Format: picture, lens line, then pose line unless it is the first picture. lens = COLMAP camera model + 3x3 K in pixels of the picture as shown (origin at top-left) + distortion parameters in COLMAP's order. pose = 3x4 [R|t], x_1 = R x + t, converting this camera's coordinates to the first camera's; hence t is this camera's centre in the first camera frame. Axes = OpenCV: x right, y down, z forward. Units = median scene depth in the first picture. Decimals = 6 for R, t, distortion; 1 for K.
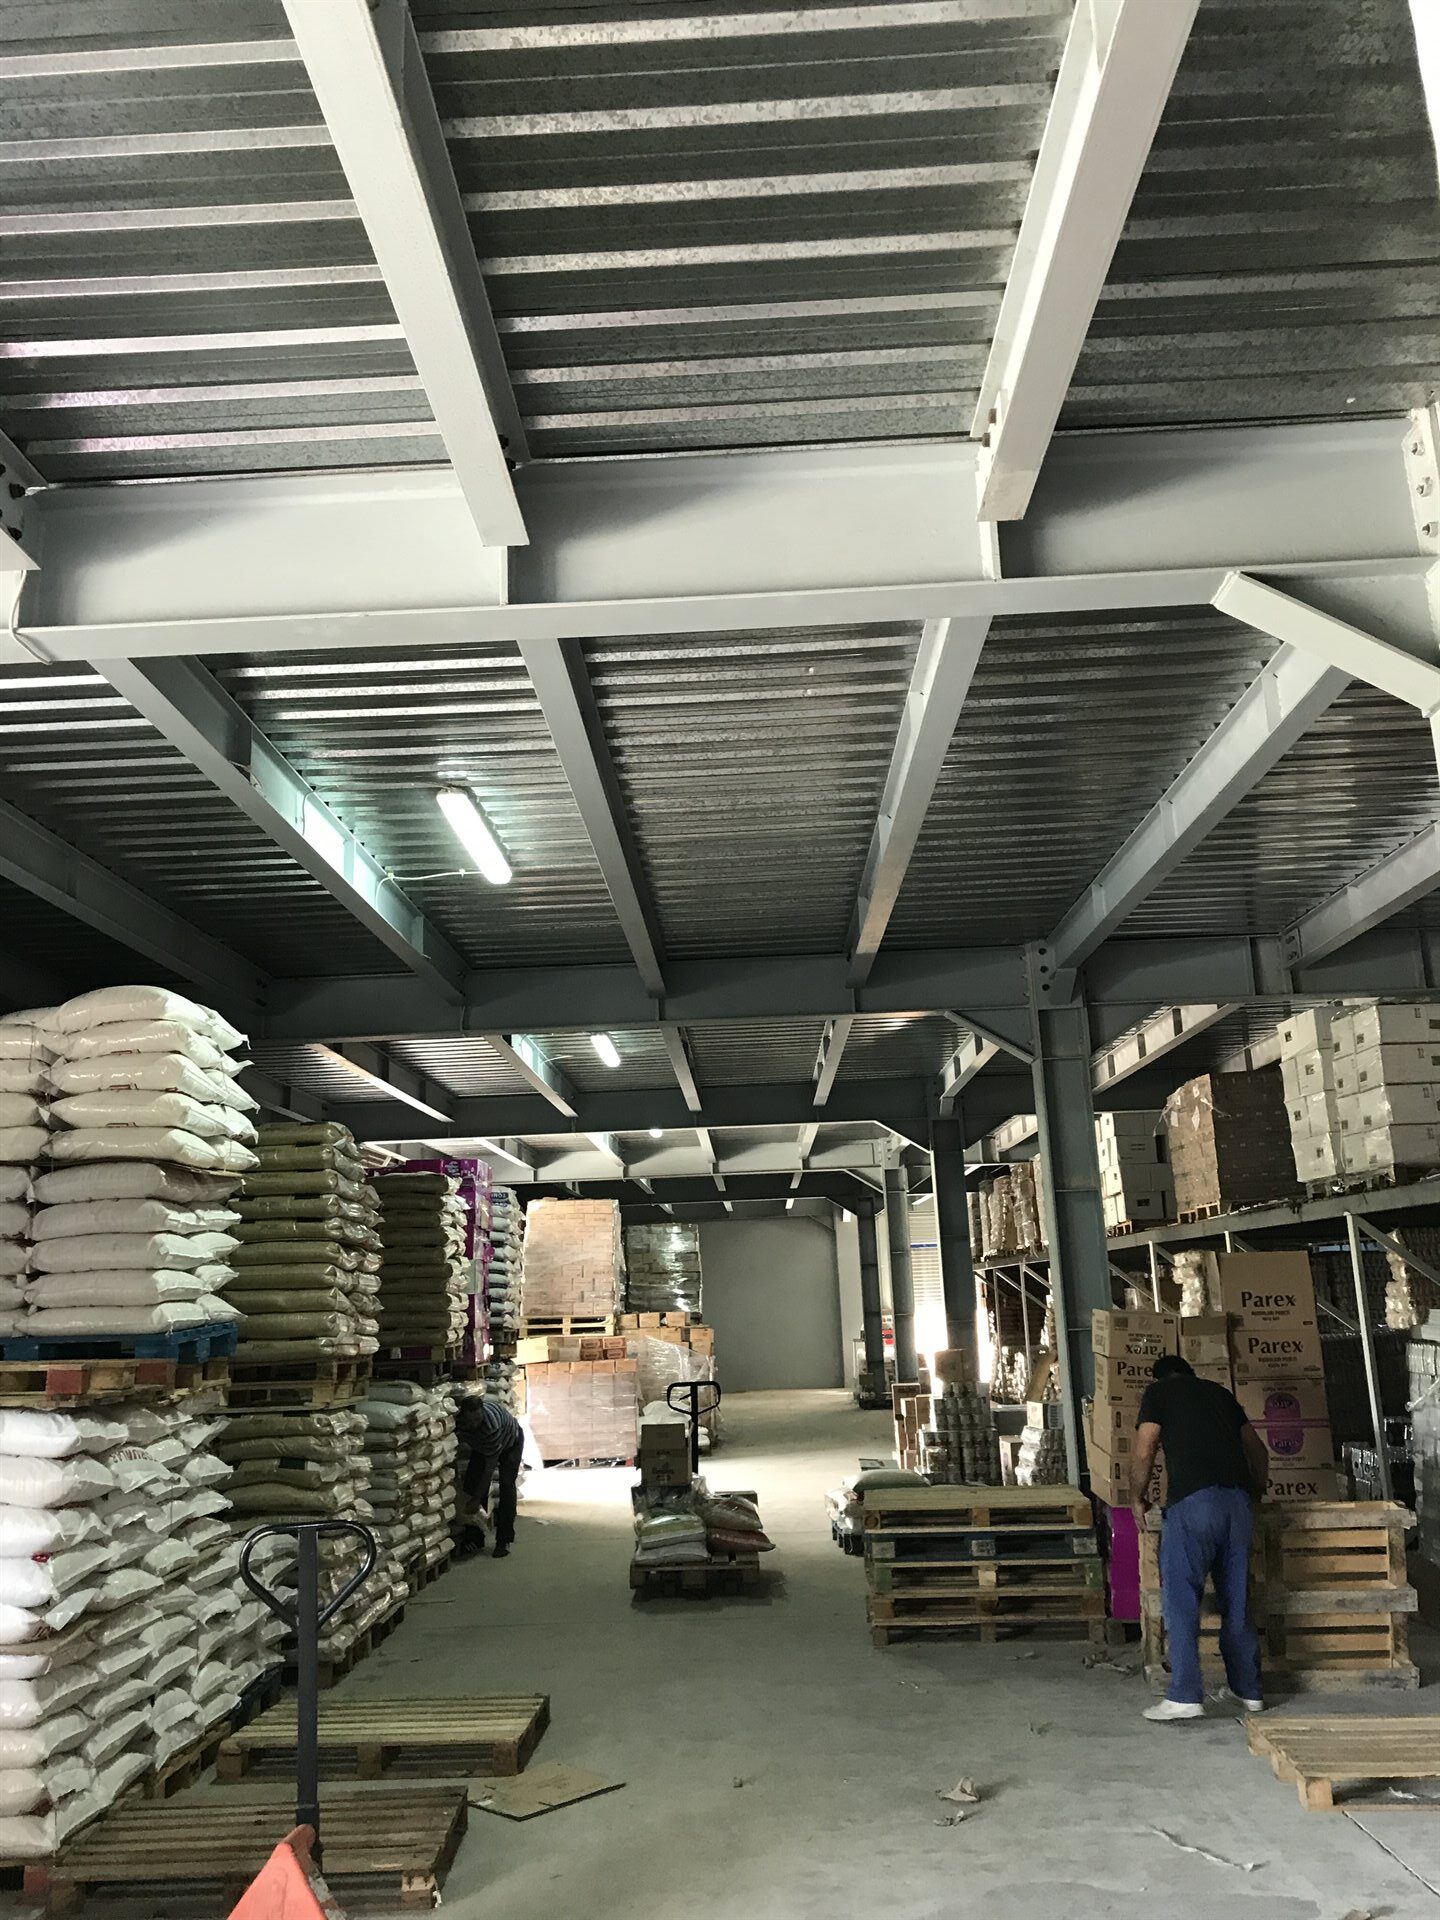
lens RADIAL K [[1558.6, 0, 710.4], [0, 1558.6, 961.9], [0, 0, 1]] dist [0.028503, -0.029290]
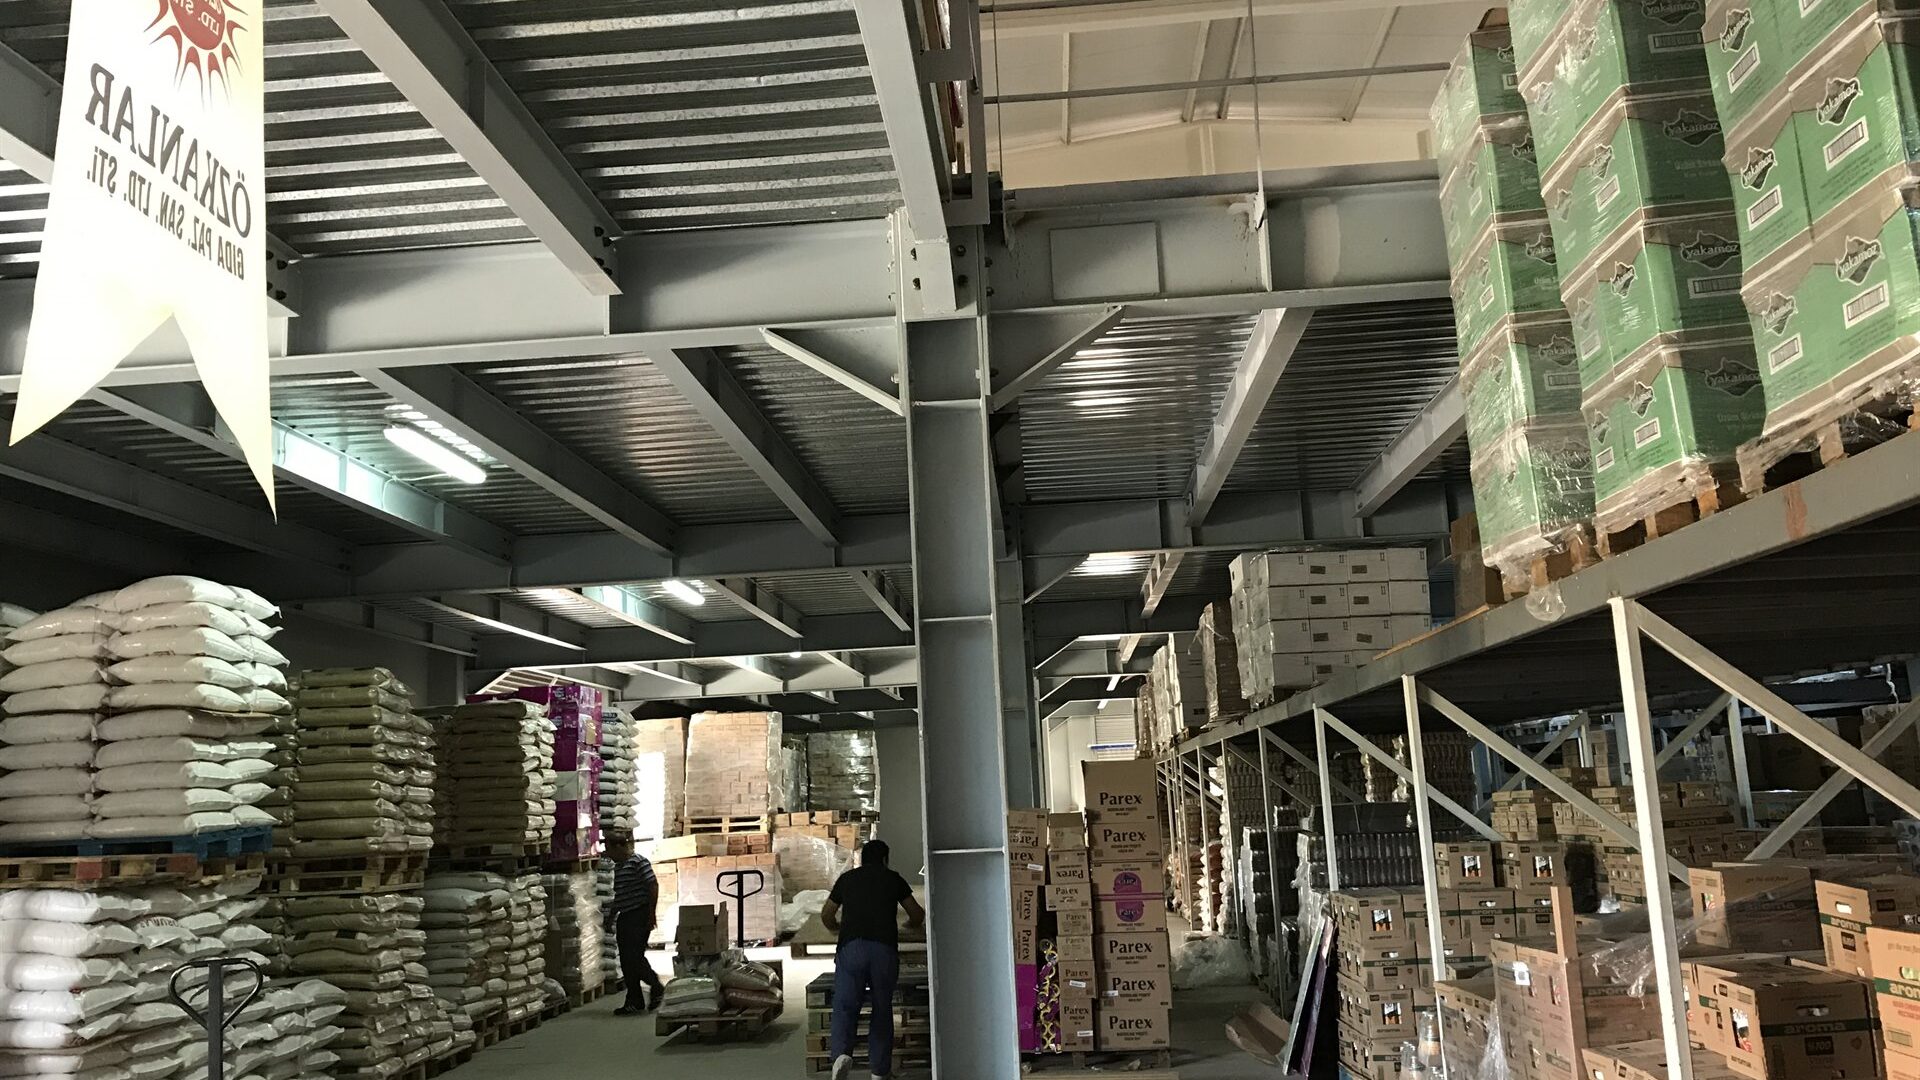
lens RADIAL K [[1561.9, 0, 972.4], [0, 1561.9, 527.4], [0, 0, 1]] dist [0.026263, -0.040137]
pose [[0.999358, -0.015956, -0.032069, 0.284127], [0.017303, 0.998961, 0.042156, -0.056710], [0.031363, -0.042684, 0.998596, -0.246334]]
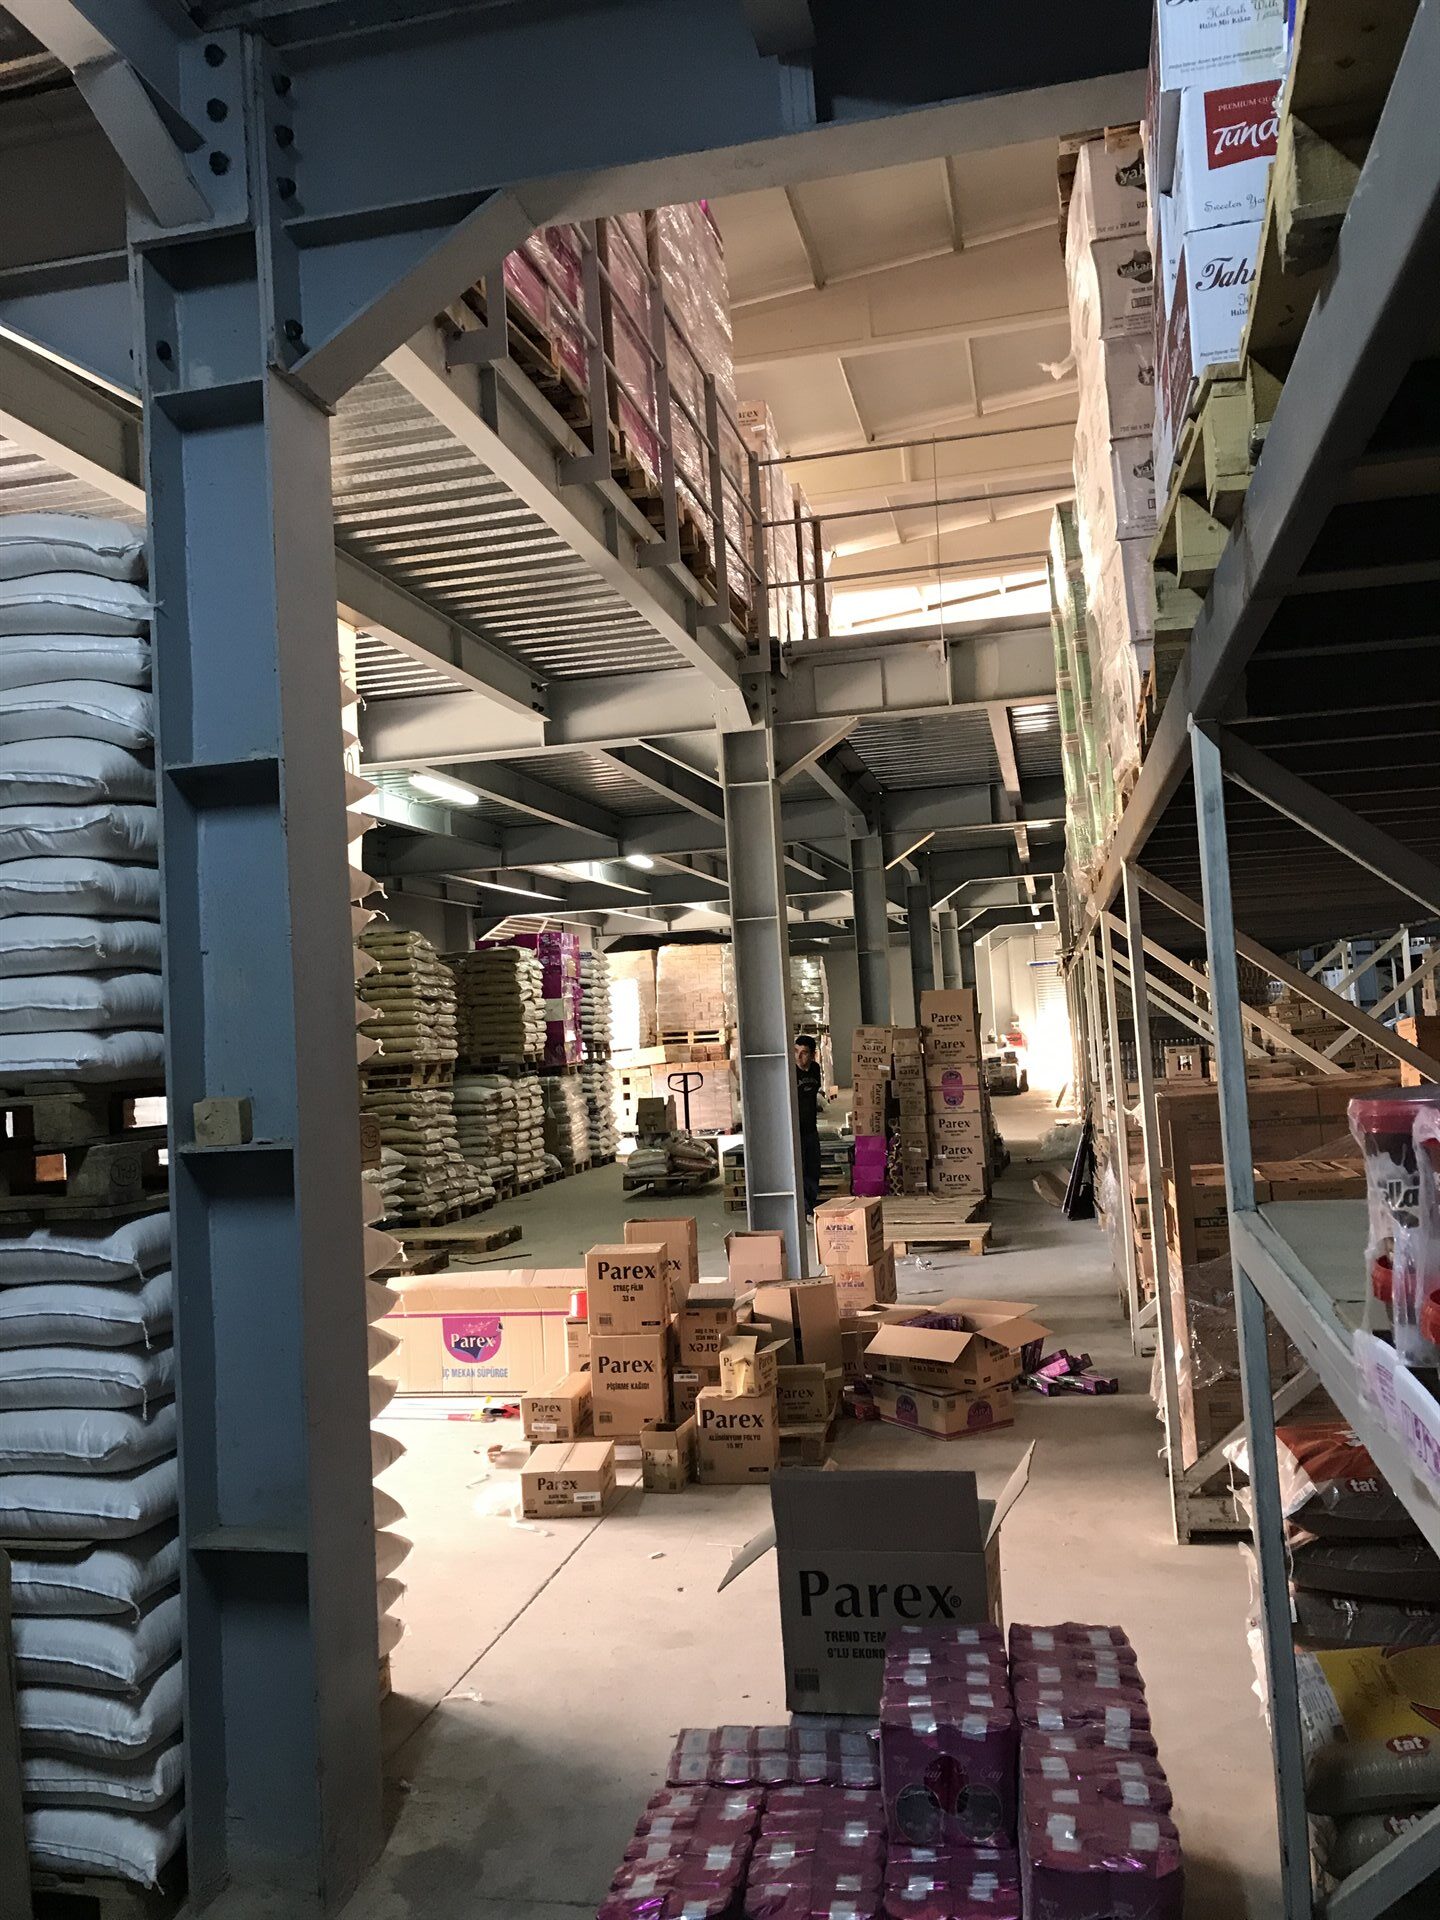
lens RADIAL K [[1558.6, 0, 782.6], [0, 1558.6, 932.2], [0, 0, 1]] dist [0.028503, -0.029290]
pose [[0.987810, -0.030996, -0.152546, 0.445879], [0.055661, 0.985517, 0.160180, -0.157402], [0.145372, -0.166719, 0.975229, -0.665126]]
